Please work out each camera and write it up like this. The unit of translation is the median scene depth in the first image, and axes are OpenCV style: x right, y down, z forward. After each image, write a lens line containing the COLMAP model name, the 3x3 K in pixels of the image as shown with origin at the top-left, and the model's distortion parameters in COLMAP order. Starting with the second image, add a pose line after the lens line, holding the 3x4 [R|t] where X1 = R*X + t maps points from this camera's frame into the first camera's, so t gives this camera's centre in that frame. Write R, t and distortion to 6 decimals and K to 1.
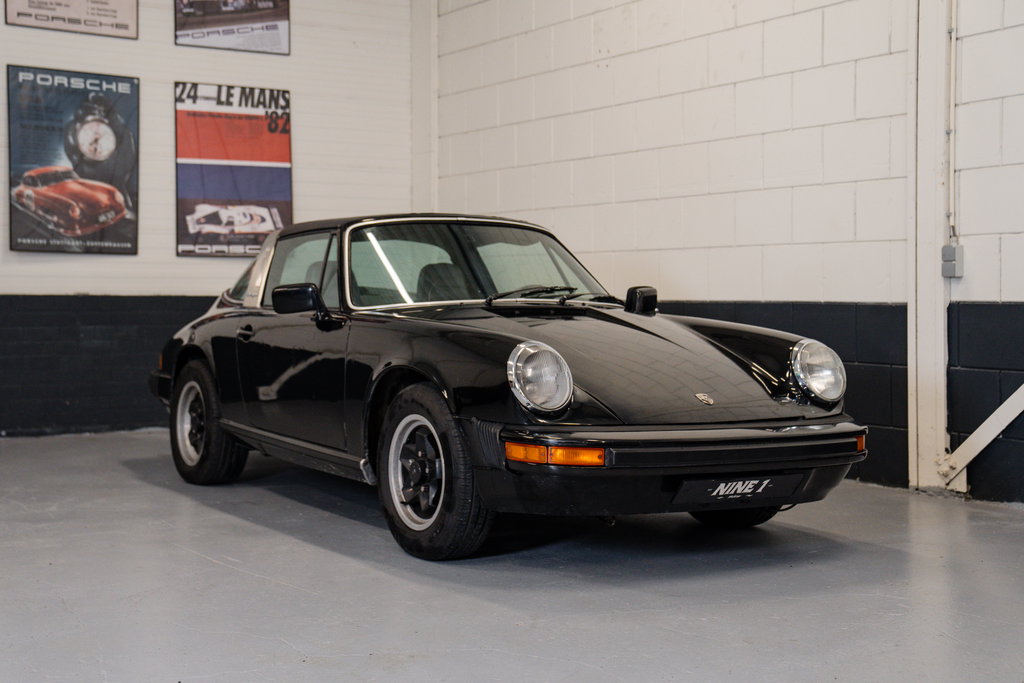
lens RADIAL K [[1411.0, 0, 458.3], [0, 1411.0, 319.0], [0, 0, 1]] dist [0.118122, 0.119889]
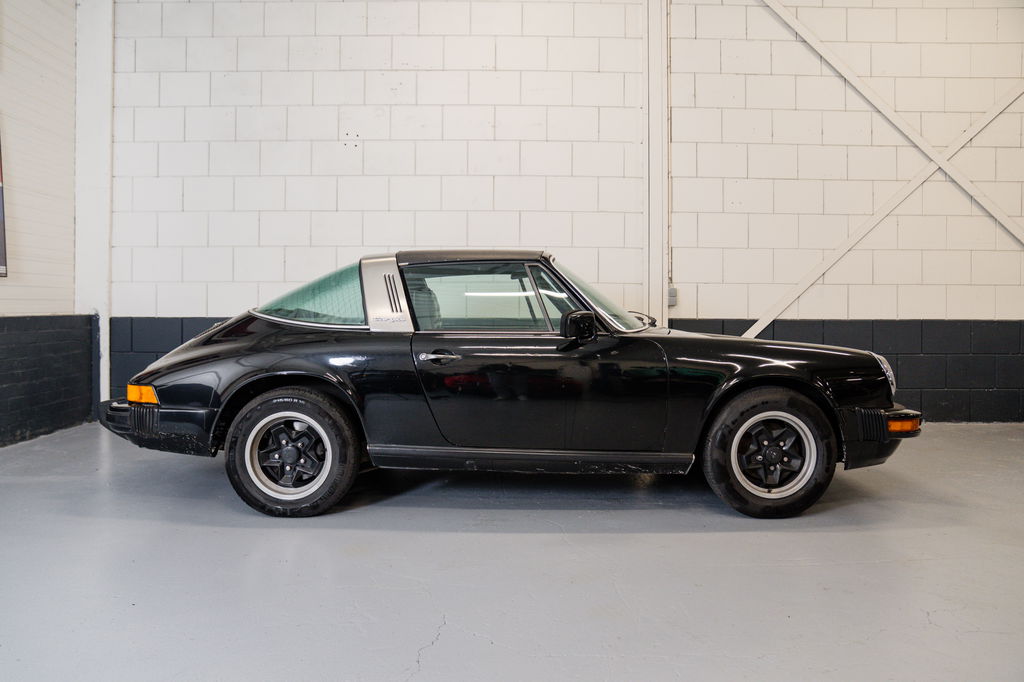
lens RADIAL K [[751.0, 0, 512.2], [0, 751.0, 318.2], [0, 0, 1]] dist [-0.106777, 0.000066]
pose [[0.517084, -0.005275, 0.855918, -0.573539], [0.012742, 0.999918, -0.001536, -0.014605], [-0.855840, 0.011700, 0.517109, 0.681285]]
